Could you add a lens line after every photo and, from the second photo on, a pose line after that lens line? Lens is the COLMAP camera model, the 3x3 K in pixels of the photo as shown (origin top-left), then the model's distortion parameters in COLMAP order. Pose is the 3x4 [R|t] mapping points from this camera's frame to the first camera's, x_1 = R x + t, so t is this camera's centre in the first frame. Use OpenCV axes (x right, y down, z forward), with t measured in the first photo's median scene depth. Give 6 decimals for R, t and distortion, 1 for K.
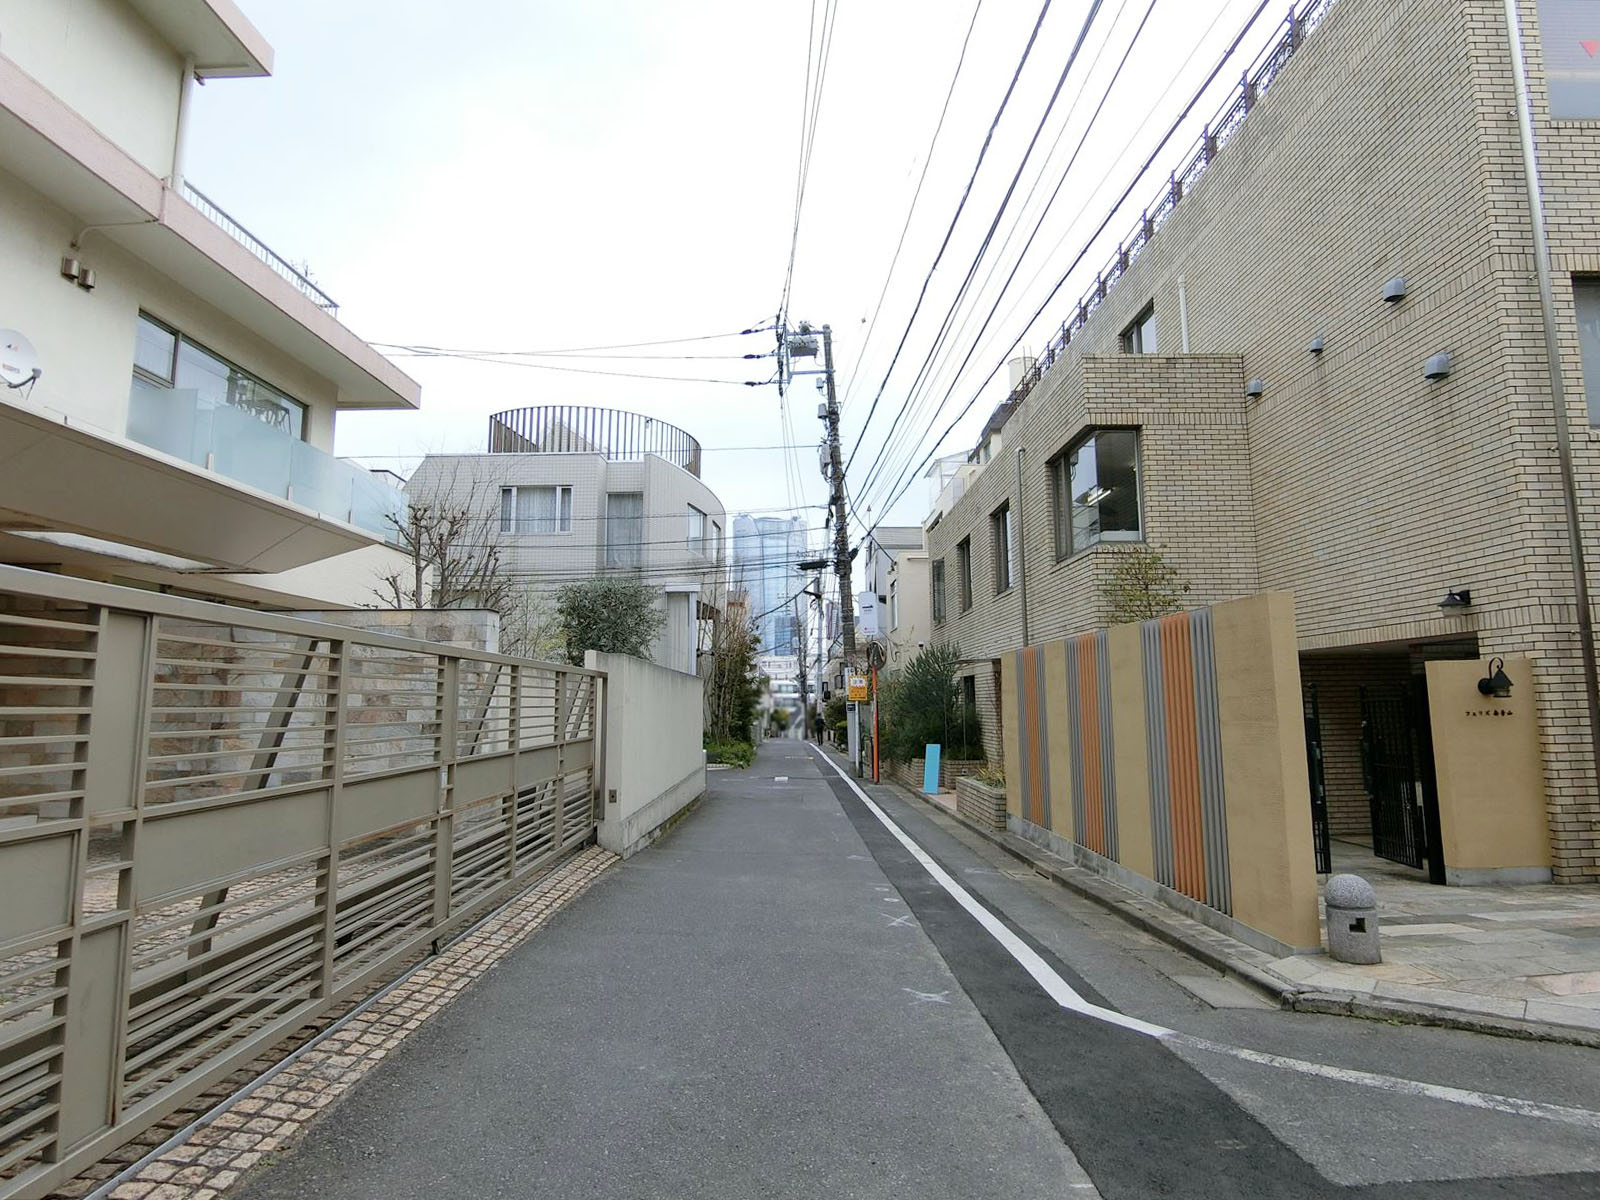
lens RADIAL K [[911.9, 0, 800.1], [0, 911.9, 598.5], [0, 0, 1]] dist [-0.008501, -0.003654]
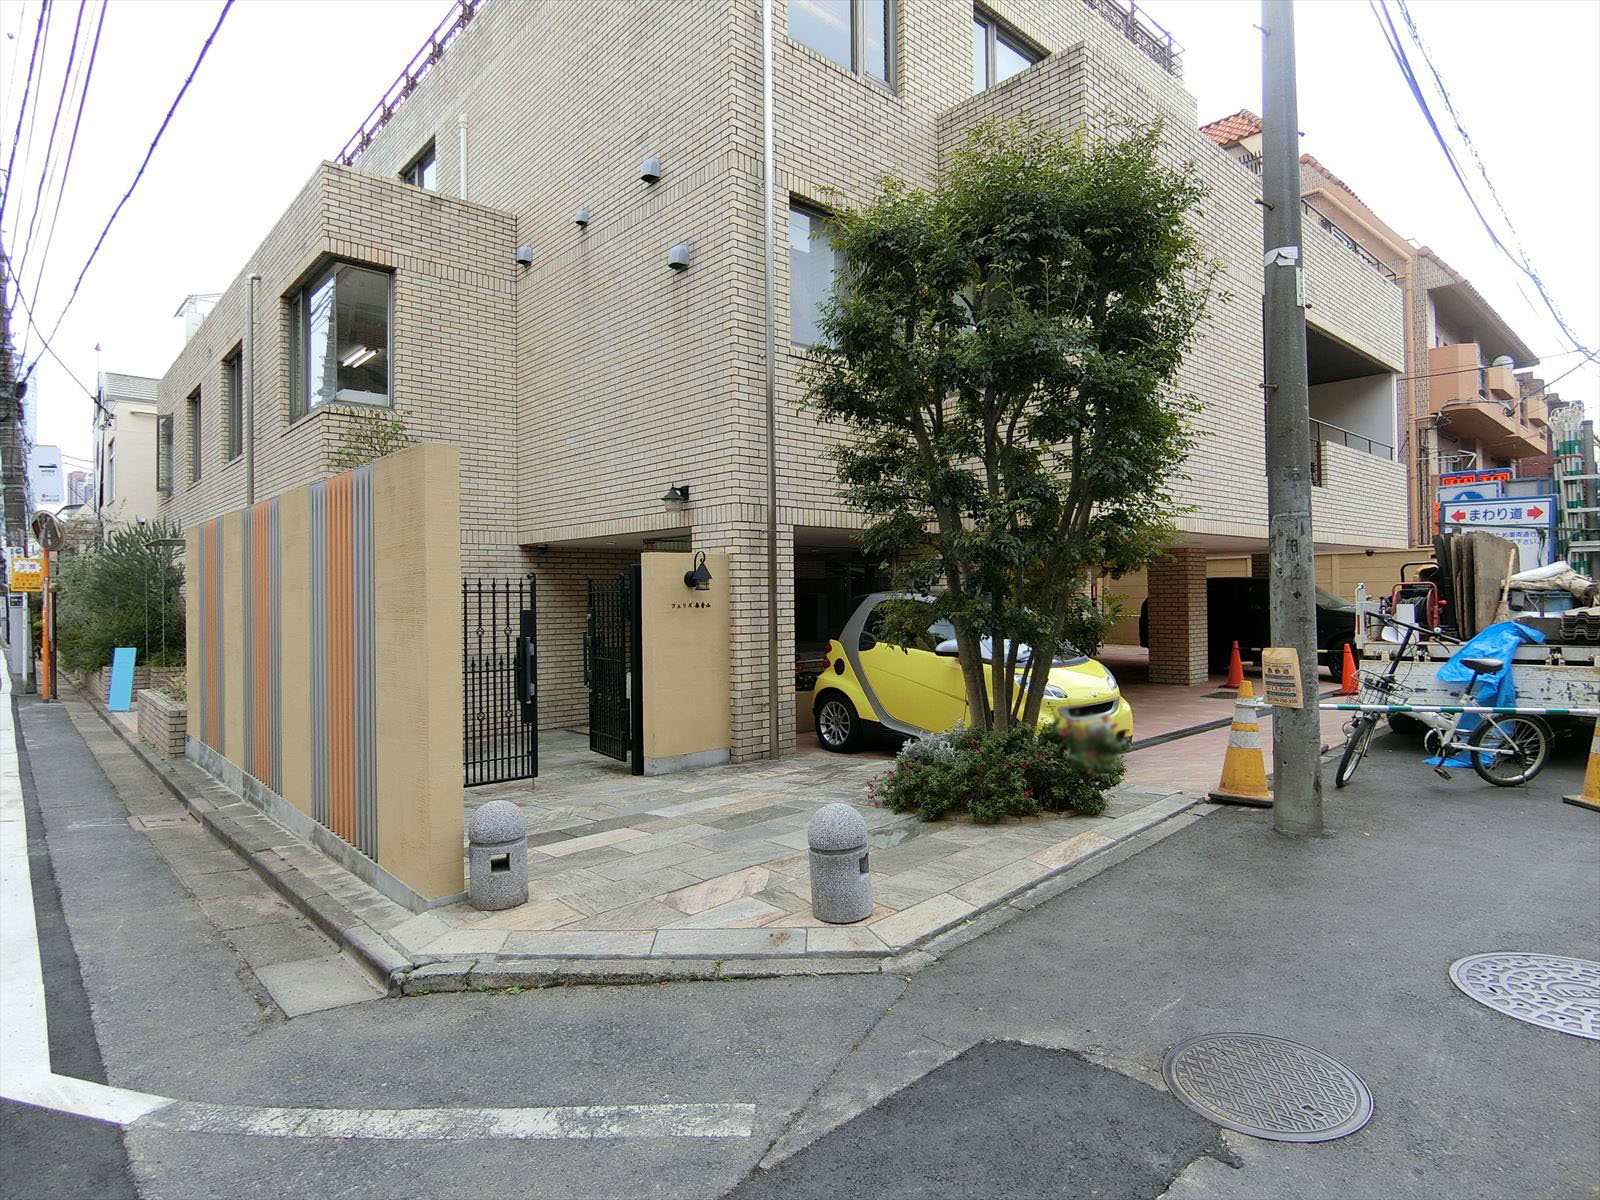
lens RADIAL K [[911.9, 0, 794.8], [0, 911.9, 590.3], [0, 0, 1]] dist [-0.008501, -0.003654]
pose [[0.754040, 0.011544, 0.656727, 0.153385], [-0.080044, 0.994008, 0.074432, 0.021226], [-0.651933, -0.108692, 0.750446, 0.137510]]
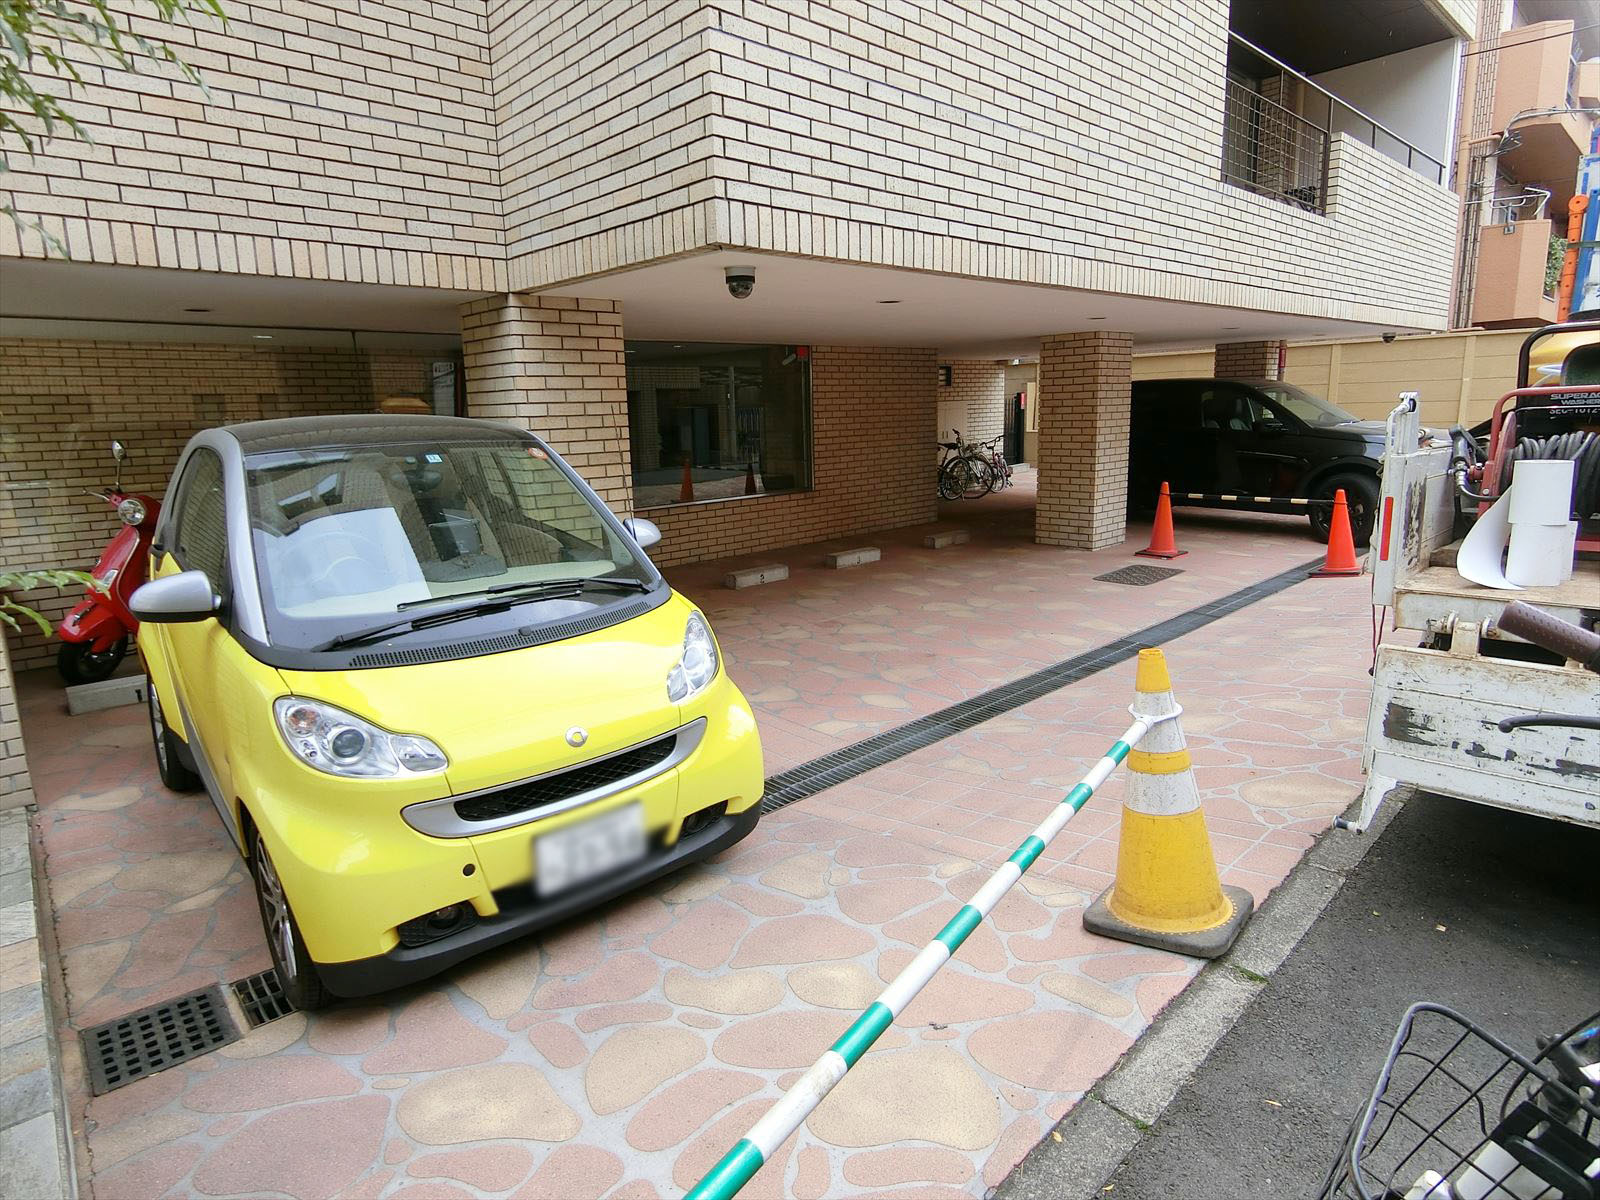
lens RADIAL K [[911.9, 0, 798.8], [0, 911.9, 601.7], [0, 0, 1]] dist [-0.008501, -0.003654]
pose [[0.743917, -0.147821, 0.651718, 0.366403], [-0.059785, 0.956597, 0.285216, 0.023738], [-0.665593, -0.251140, 0.702791, 0.206985]]
